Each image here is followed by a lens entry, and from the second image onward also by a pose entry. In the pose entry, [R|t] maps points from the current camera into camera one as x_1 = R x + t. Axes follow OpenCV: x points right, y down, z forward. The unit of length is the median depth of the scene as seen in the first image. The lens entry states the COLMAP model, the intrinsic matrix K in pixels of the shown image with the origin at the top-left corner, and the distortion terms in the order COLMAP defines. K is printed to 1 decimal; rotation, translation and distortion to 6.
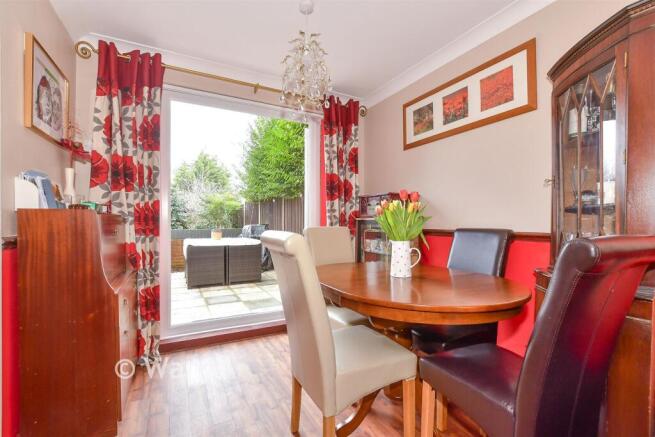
lens RADIAL K [[284.9, 0, 330.6], [0, 284.9, 221.8], [0, 0, 1]] dist [-0.003409, -0.000176]
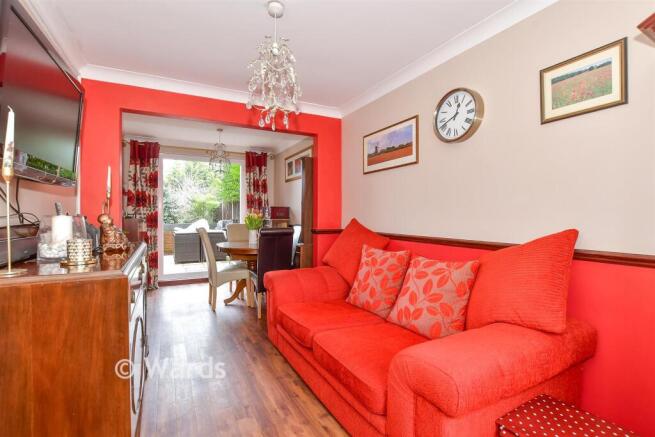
lens RADIAL K [[308.1, 0, 324.6], [0, 308.1, 215.3], [0, 0, 1]] dist [0.000502, 0.000146]
pose [[0.999503, -0.000264, -0.031508, 0.711058], [0.000409, 0.999989, 0.004597, -0.057574], [0.031506, -0.004607, 0.999493, -1.254607]]
